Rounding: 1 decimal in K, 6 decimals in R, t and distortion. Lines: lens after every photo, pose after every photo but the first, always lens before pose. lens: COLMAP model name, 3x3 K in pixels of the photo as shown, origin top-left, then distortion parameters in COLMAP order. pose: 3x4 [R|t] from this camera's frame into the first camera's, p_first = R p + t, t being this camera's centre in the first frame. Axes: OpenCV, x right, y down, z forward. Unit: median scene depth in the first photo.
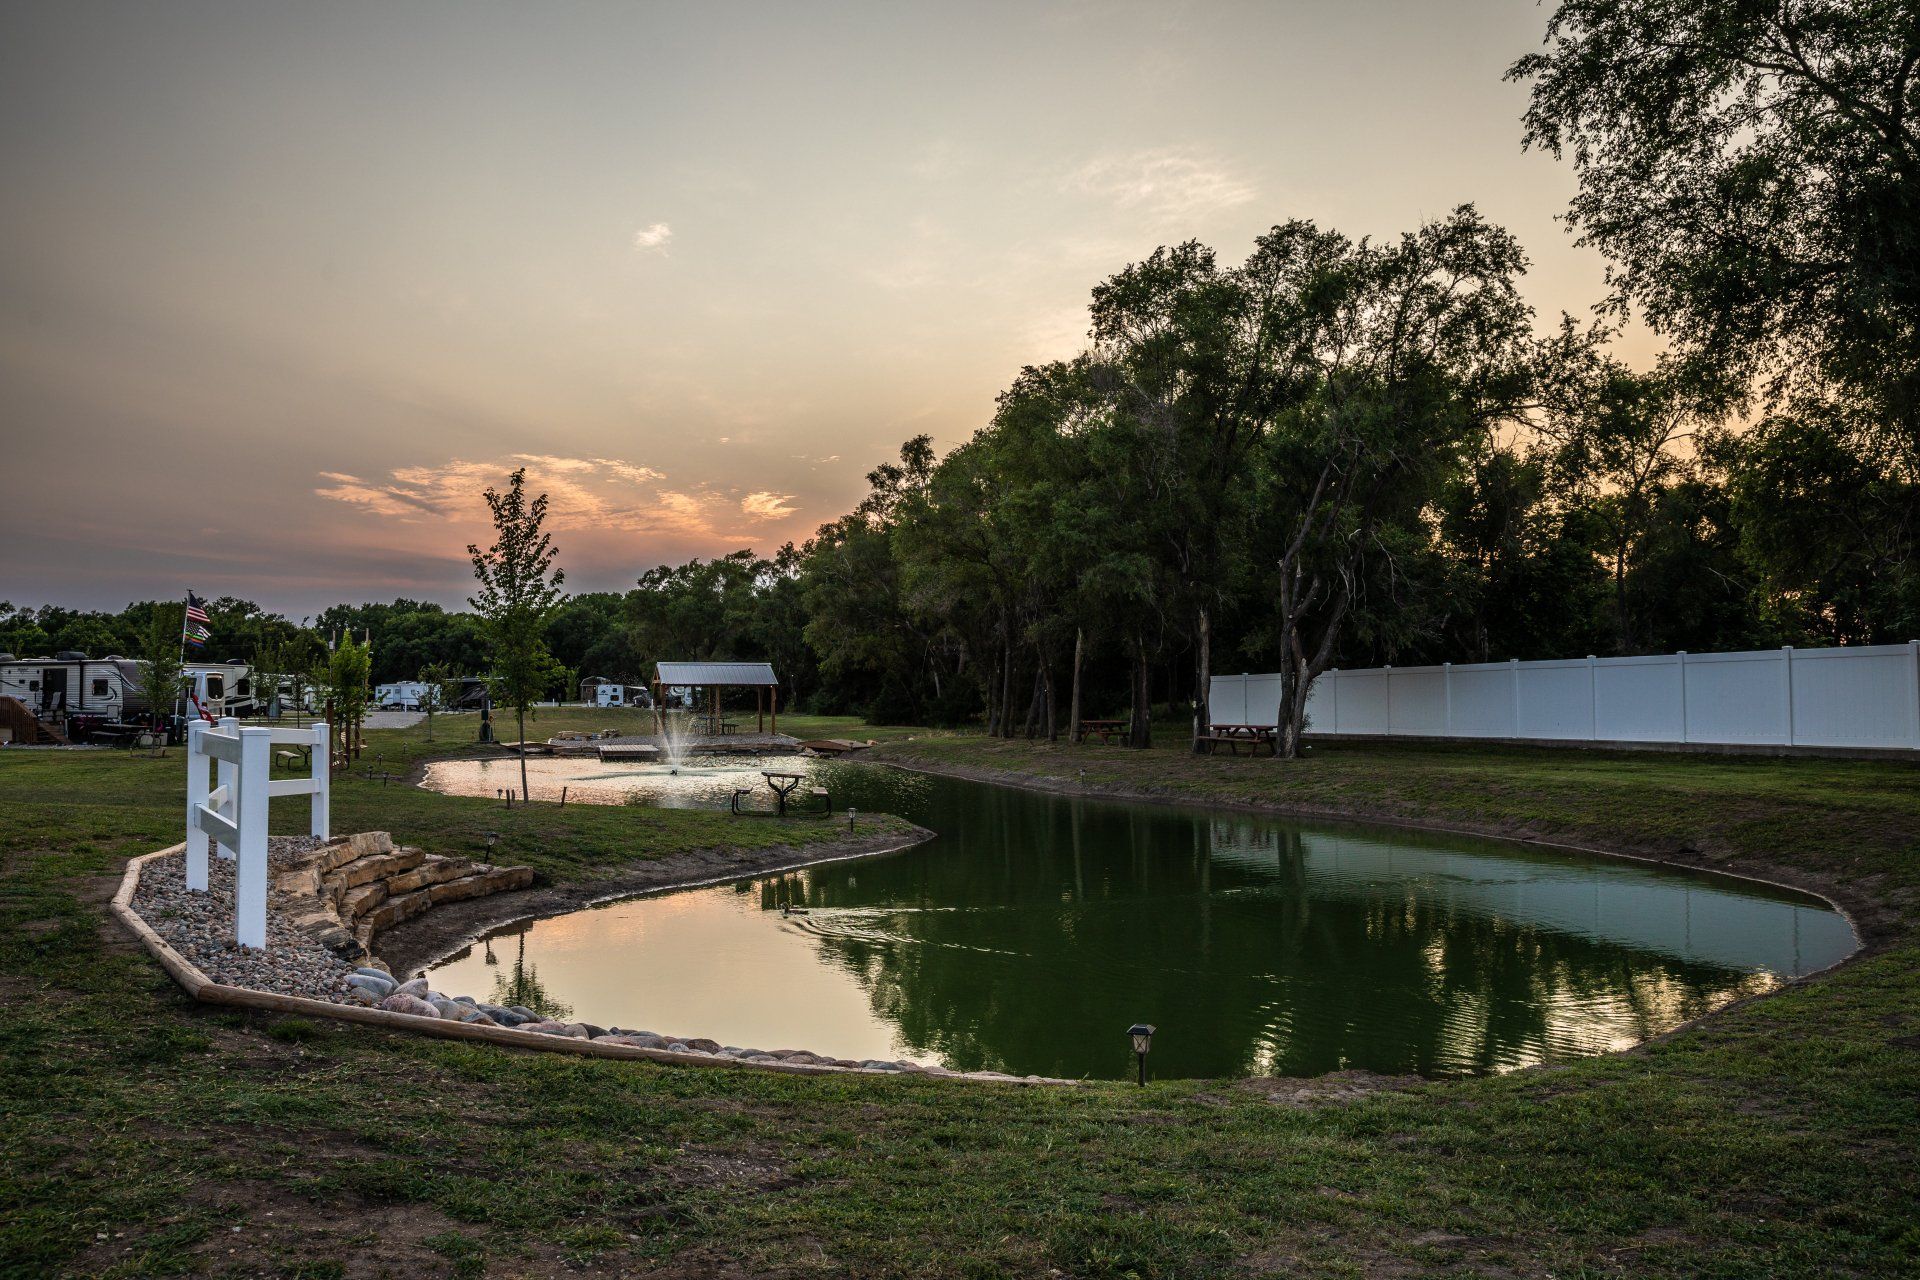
lens RADIAL K [[1558.0, 0, 960.0], [0, 1558.0, 640.0], [0, 0, 1]] dist [-0.073371, 0.004624]
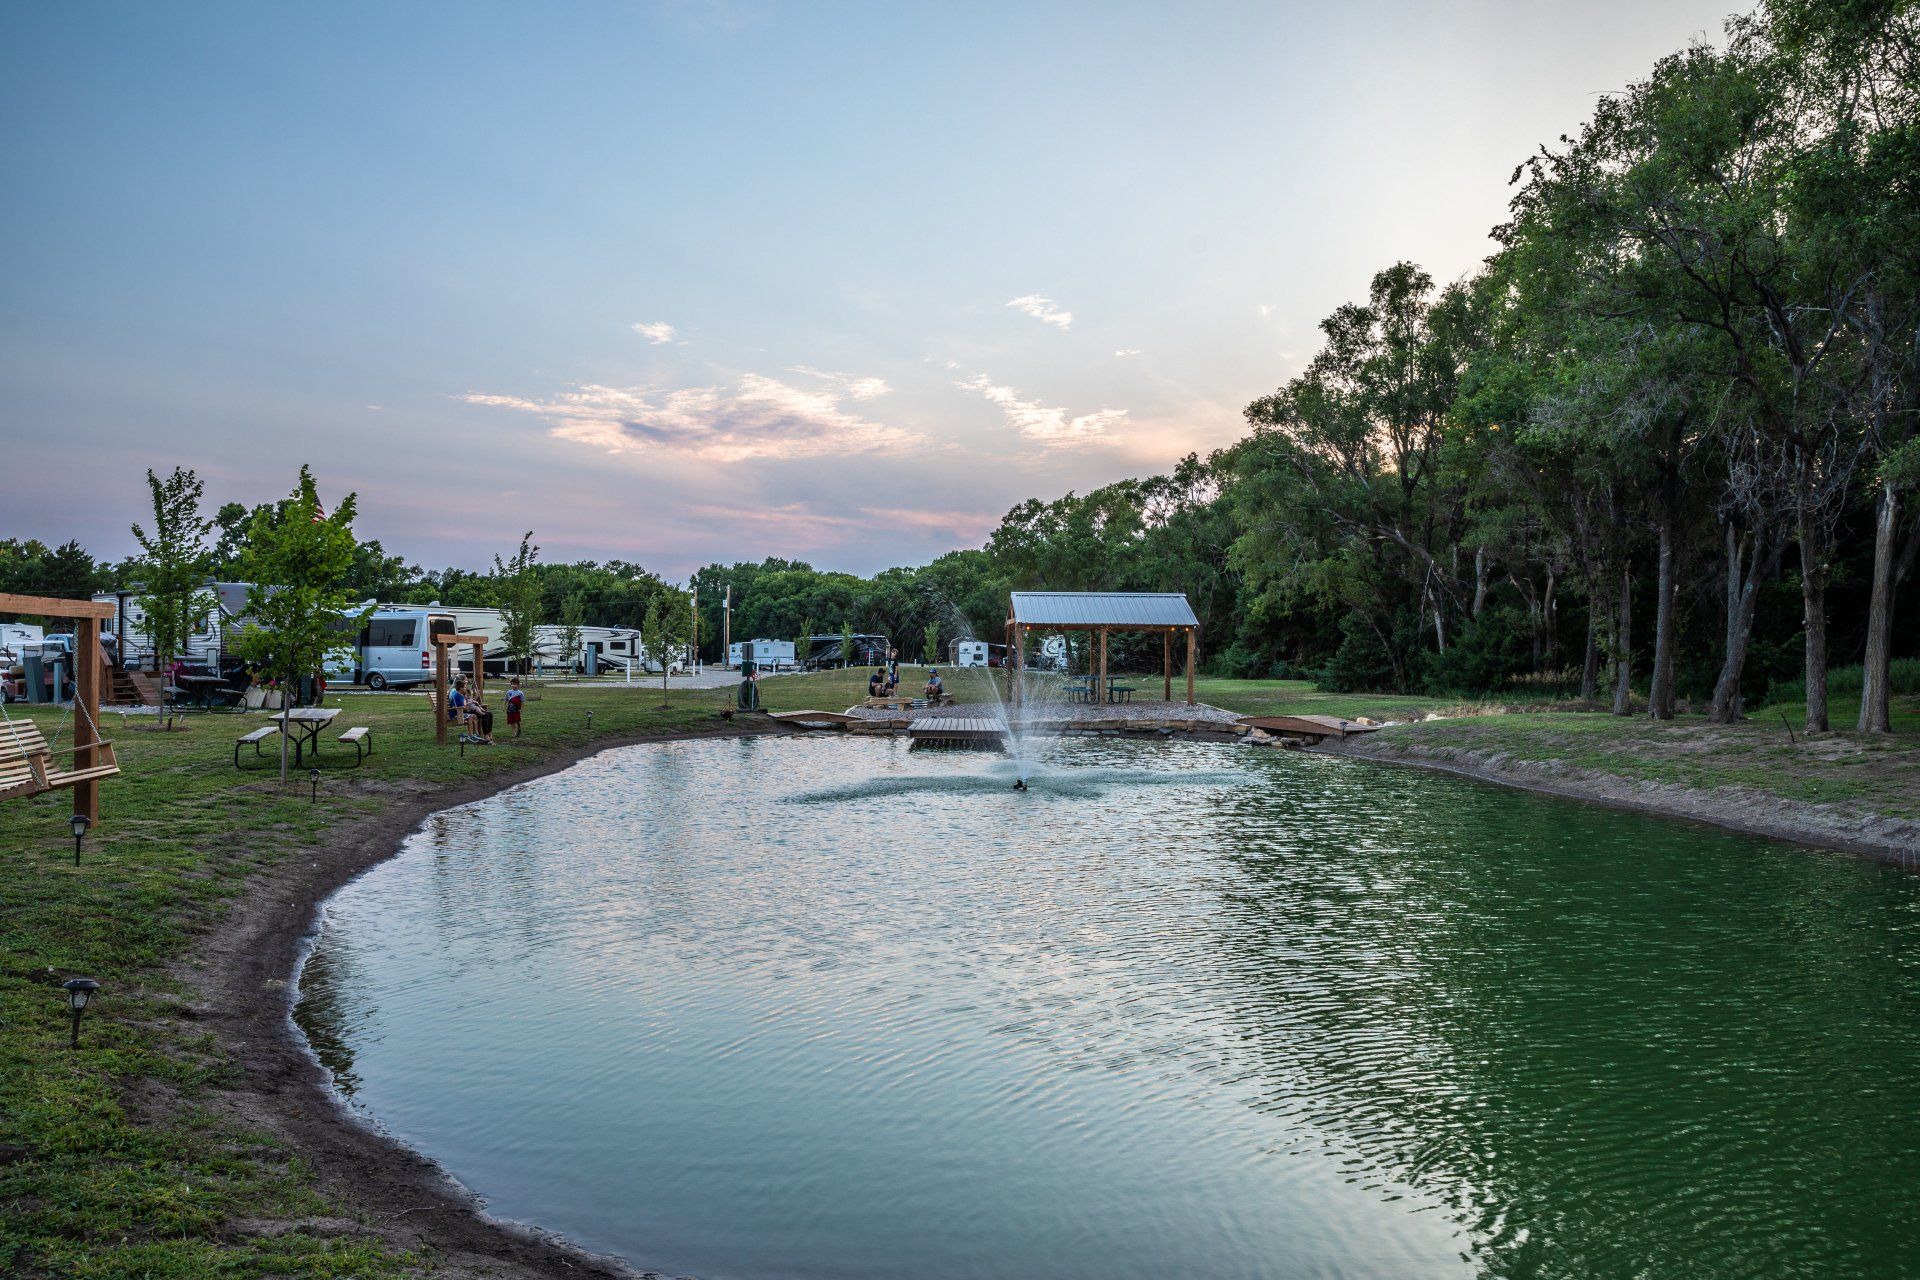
lens RADIAL K [[1558.0, 0, 960.0], [0, 1558.0, 640.0], [0, 0, 1]] dist [-0.073371, 0.004624]
pose [[0.971277, 0.006186, -0.237873, -0.041000], [-0.001067, 0.999765, 0.021642, 0.014095], [0.237951, -0.020766, 0.971055, 0.245666]]
